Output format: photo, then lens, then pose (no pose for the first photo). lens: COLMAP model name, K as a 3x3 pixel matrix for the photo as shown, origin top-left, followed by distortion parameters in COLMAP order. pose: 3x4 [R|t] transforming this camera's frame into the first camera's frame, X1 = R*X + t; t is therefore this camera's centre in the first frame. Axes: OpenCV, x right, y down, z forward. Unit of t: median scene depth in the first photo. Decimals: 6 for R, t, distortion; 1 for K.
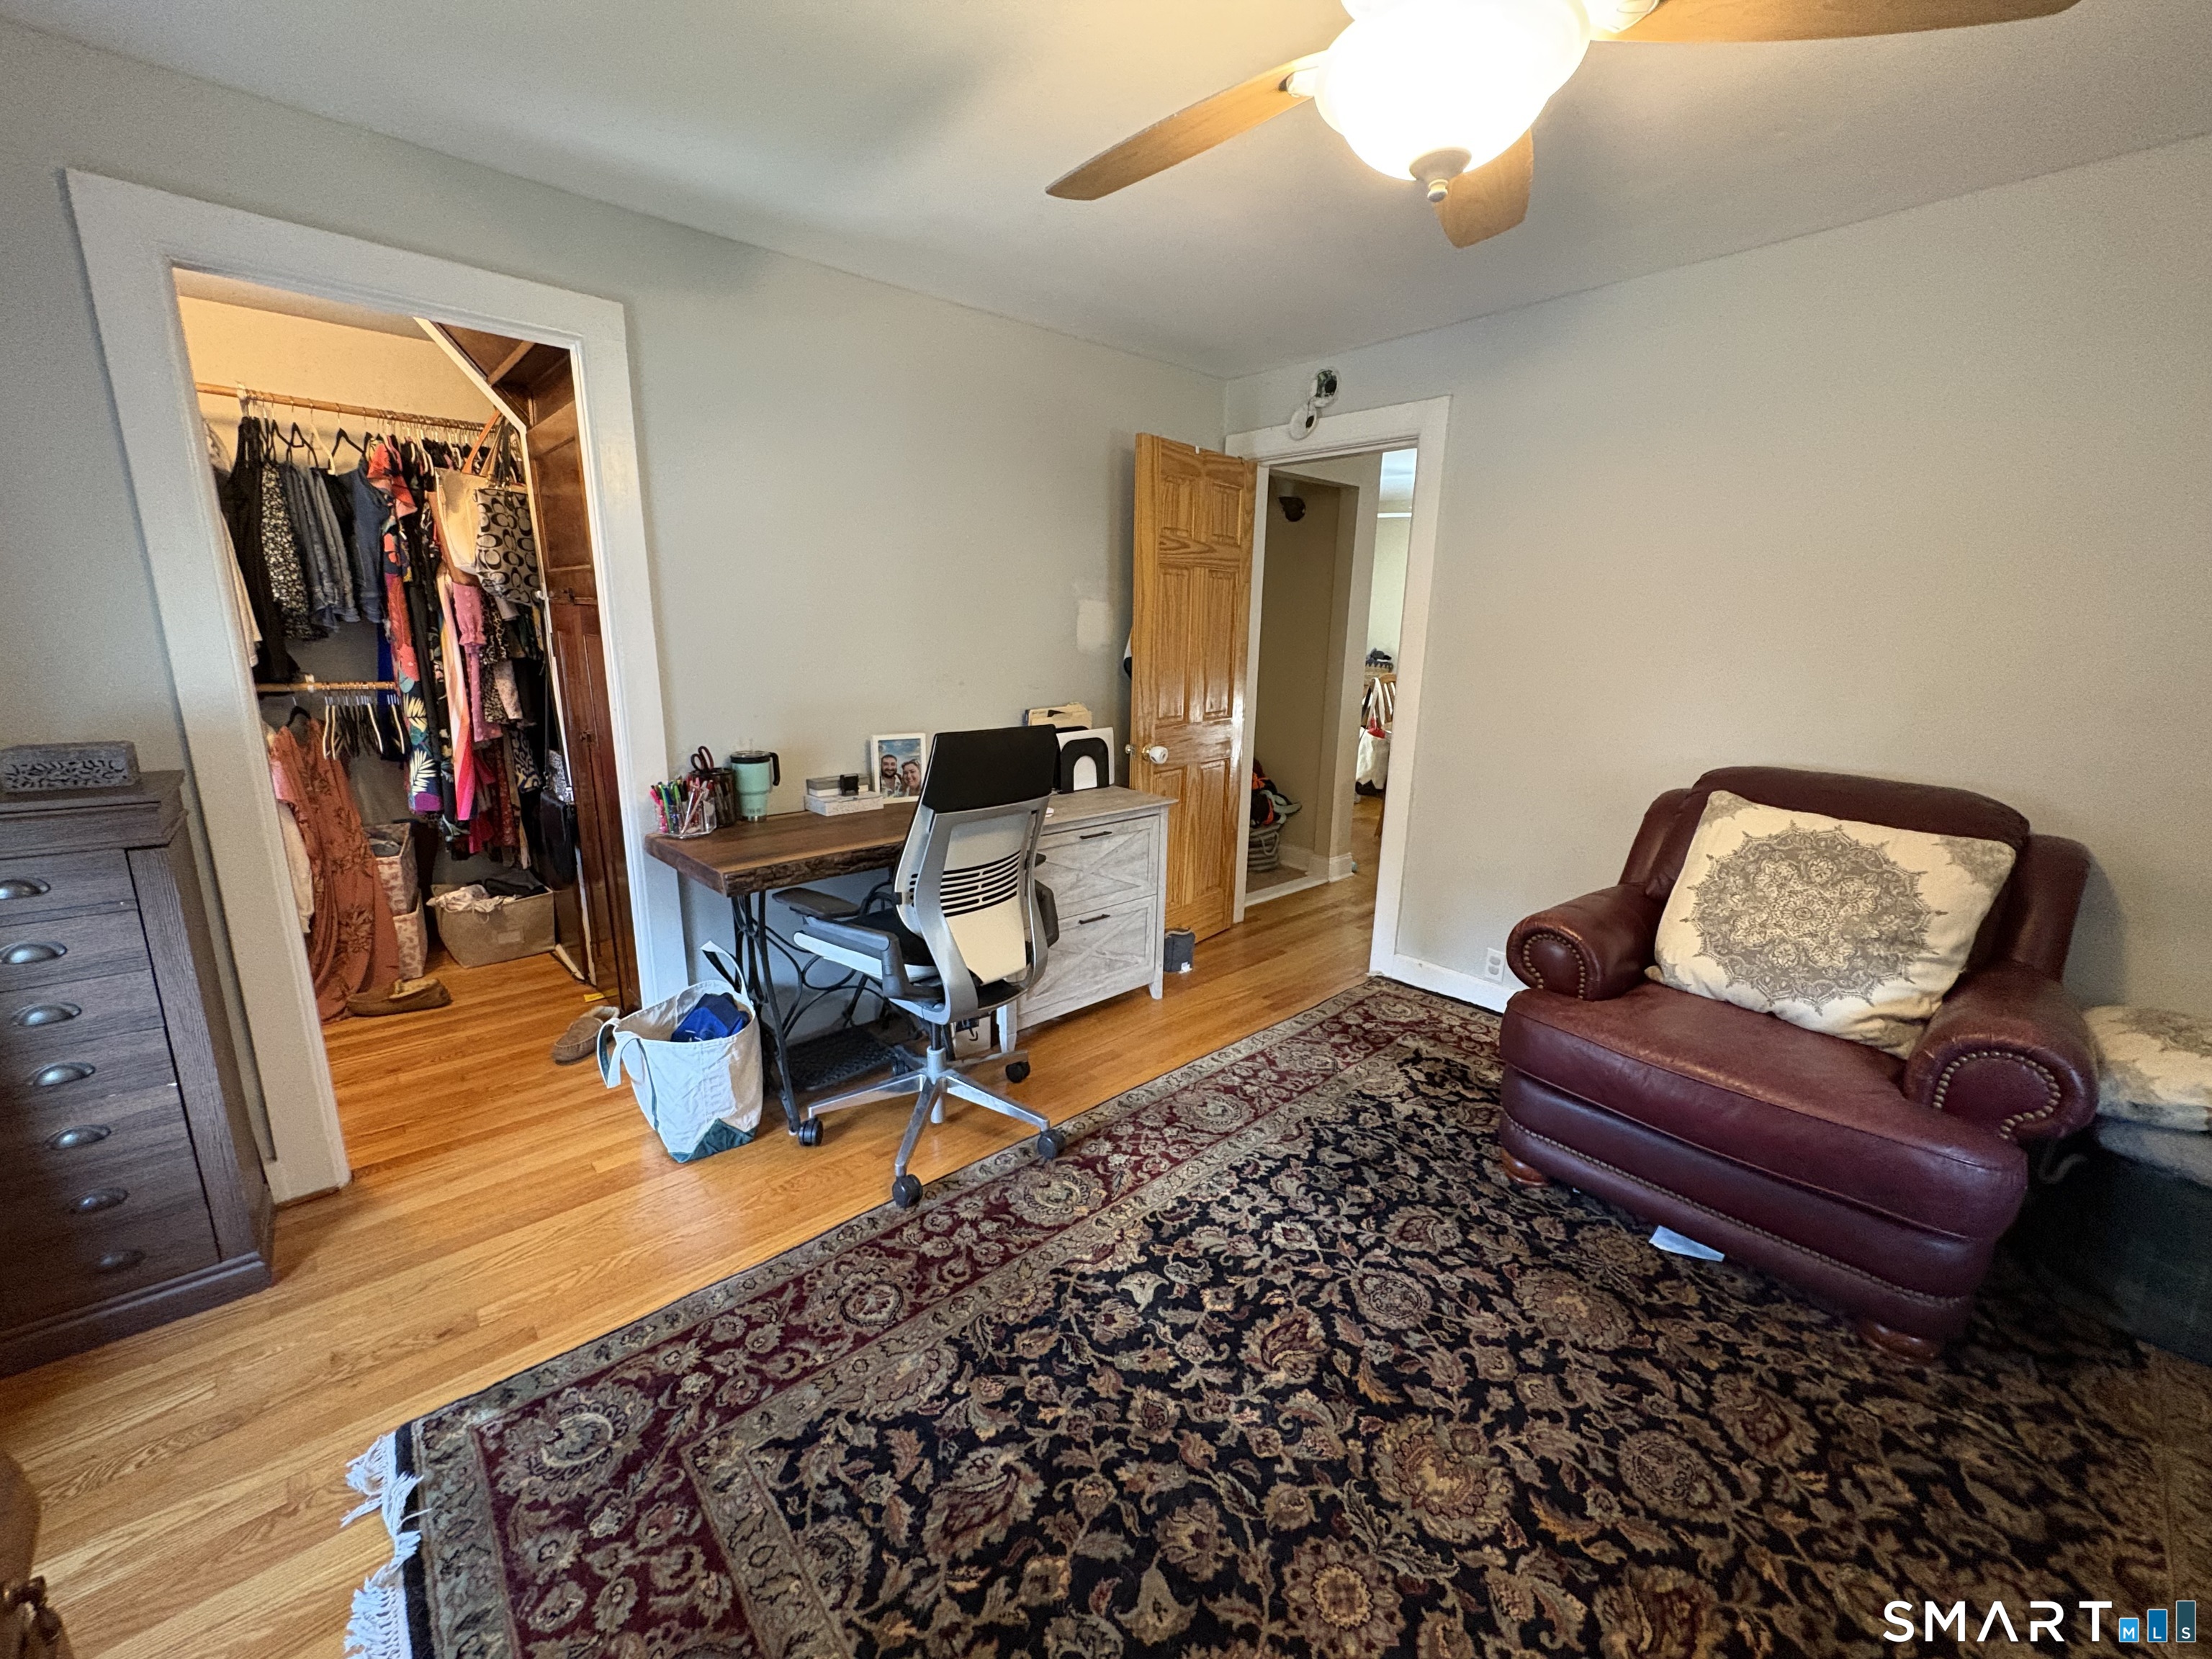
lens RADIAL K [[878.8, 0, 1110.4], [0, 878.8, 825.7], [0, 0, 1]] dist [0.000570, 0.000504]
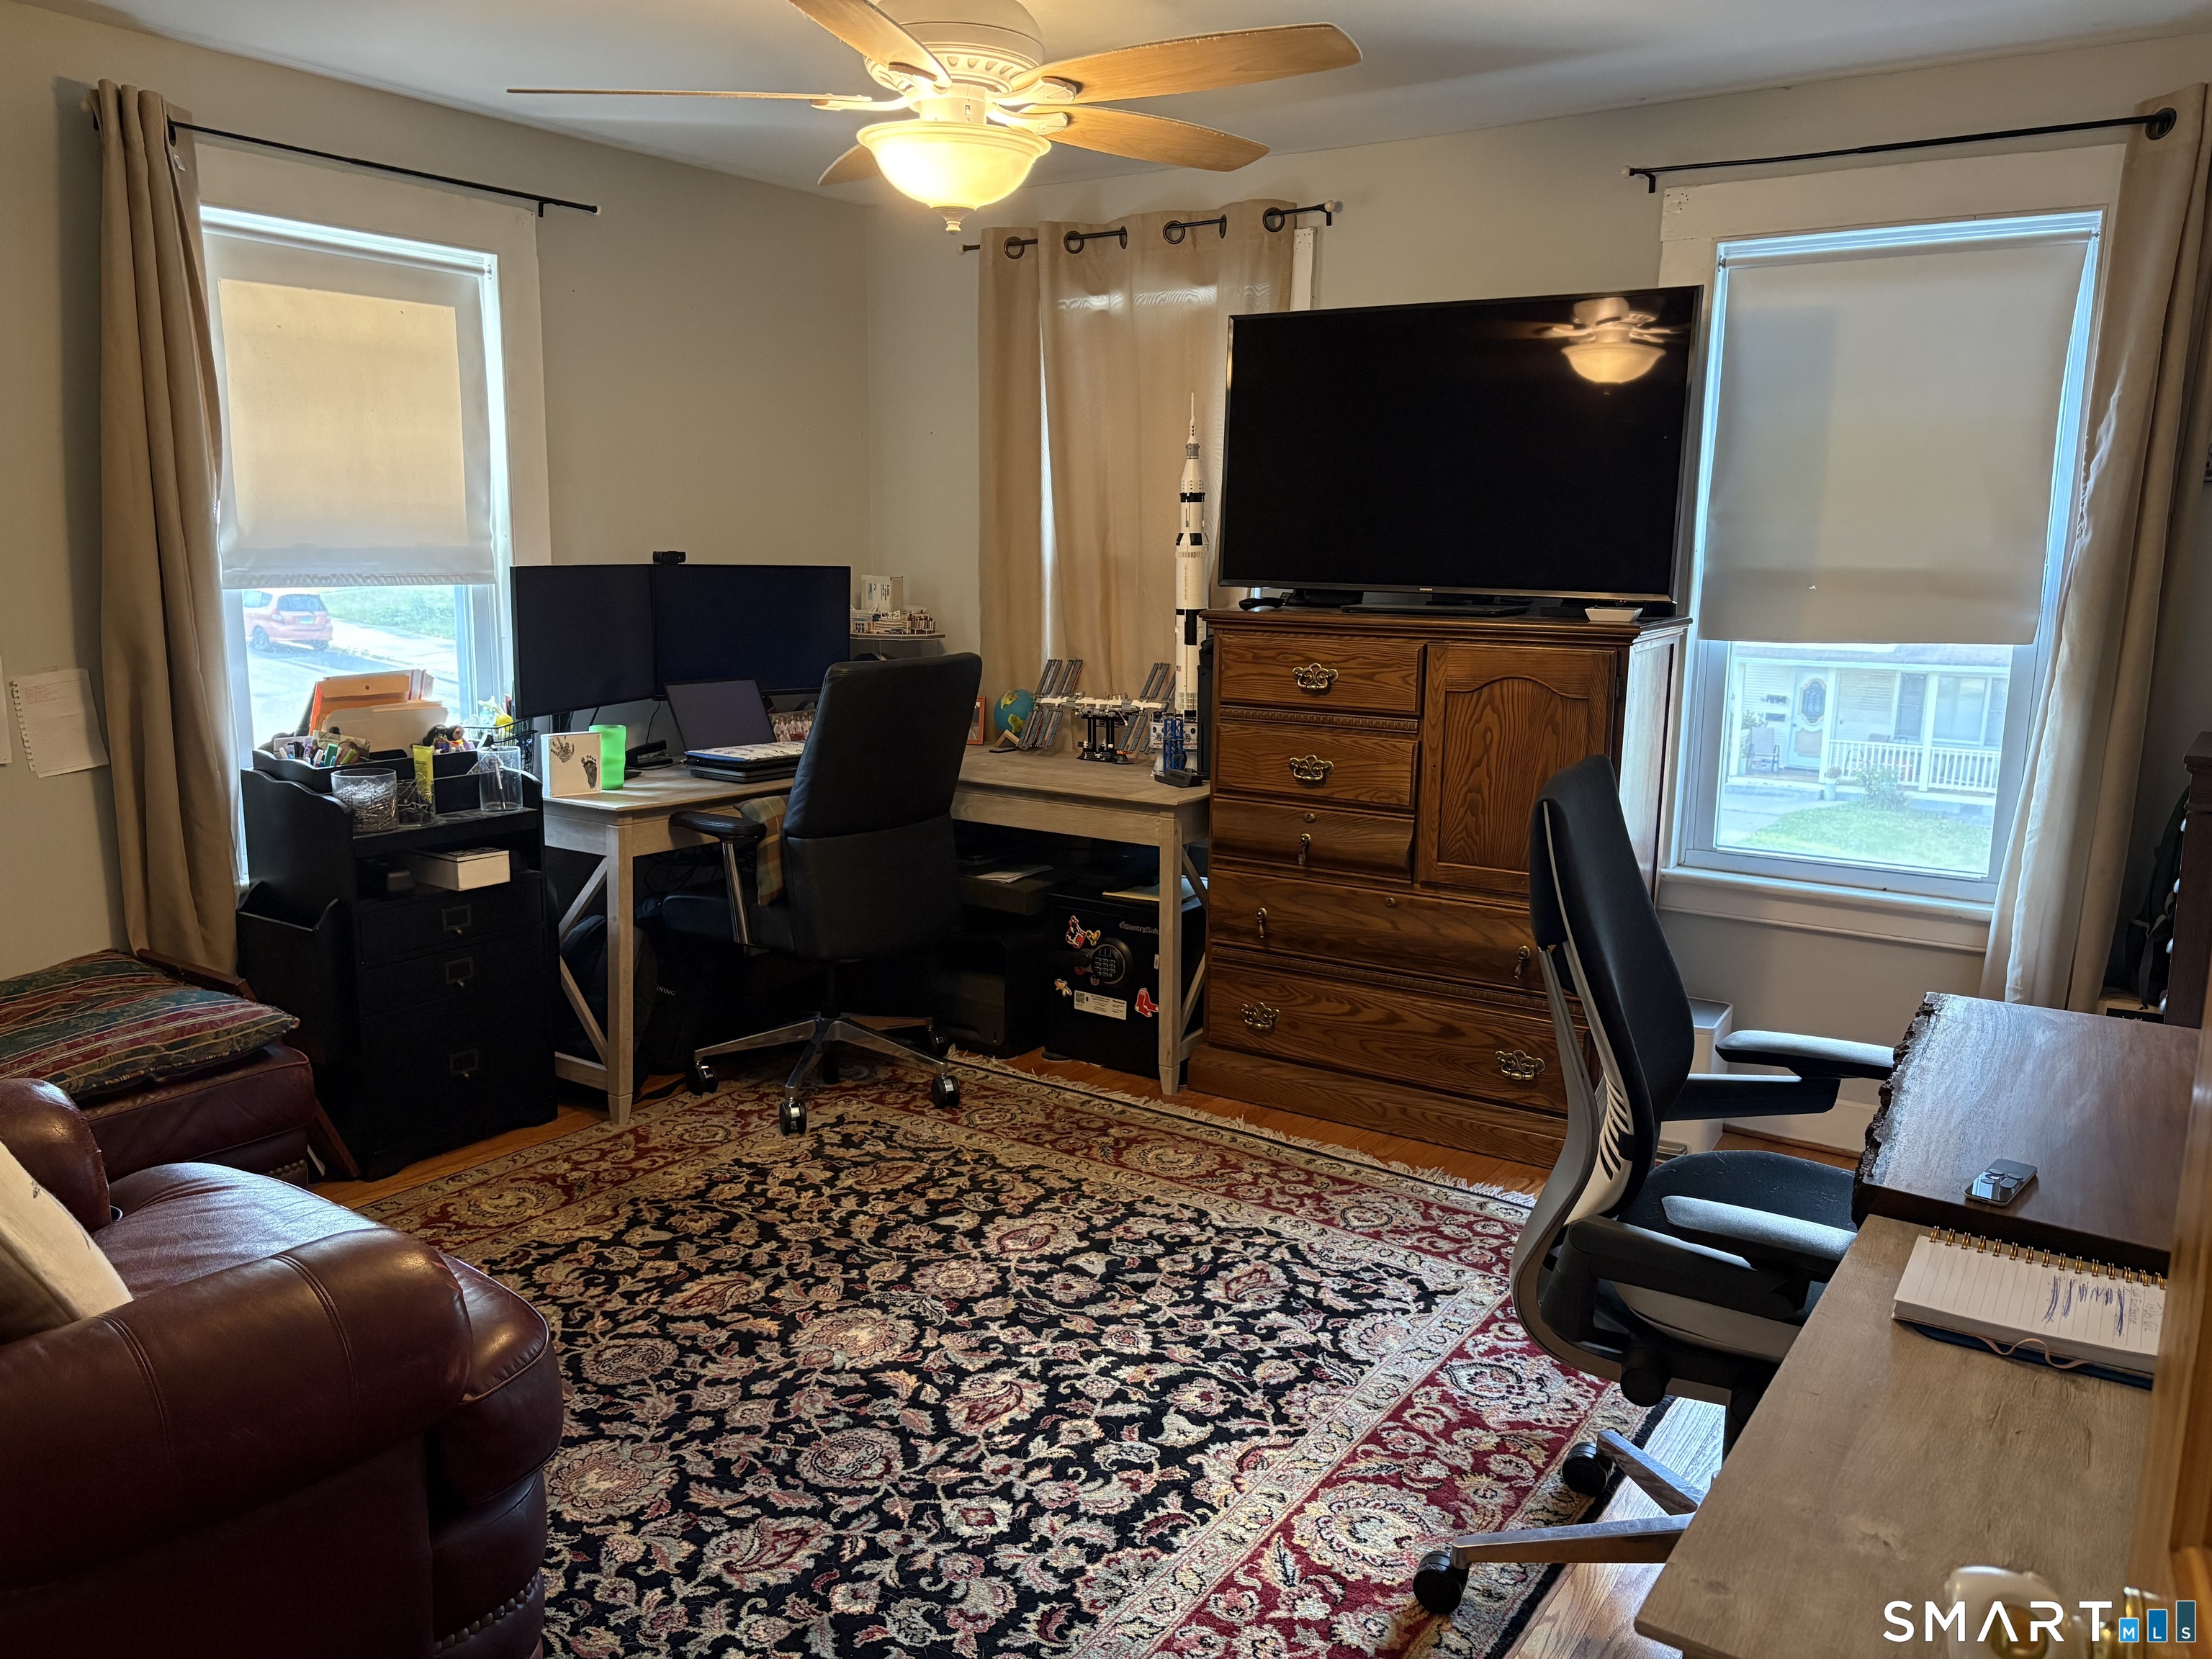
lens RADIAL K [[1675.5, 0, 1107.3], [0, 1675.5, 834.0], [0, 0, 1]] dist [0.050249, -0.043821]
pose [[-0.970452, 0.019021, -0.240544, 0.385051], [-0.078503, 0.917767, 0.389284, -0.445066], [0.228168, 0.396664, -0.889155, 1.830013]]
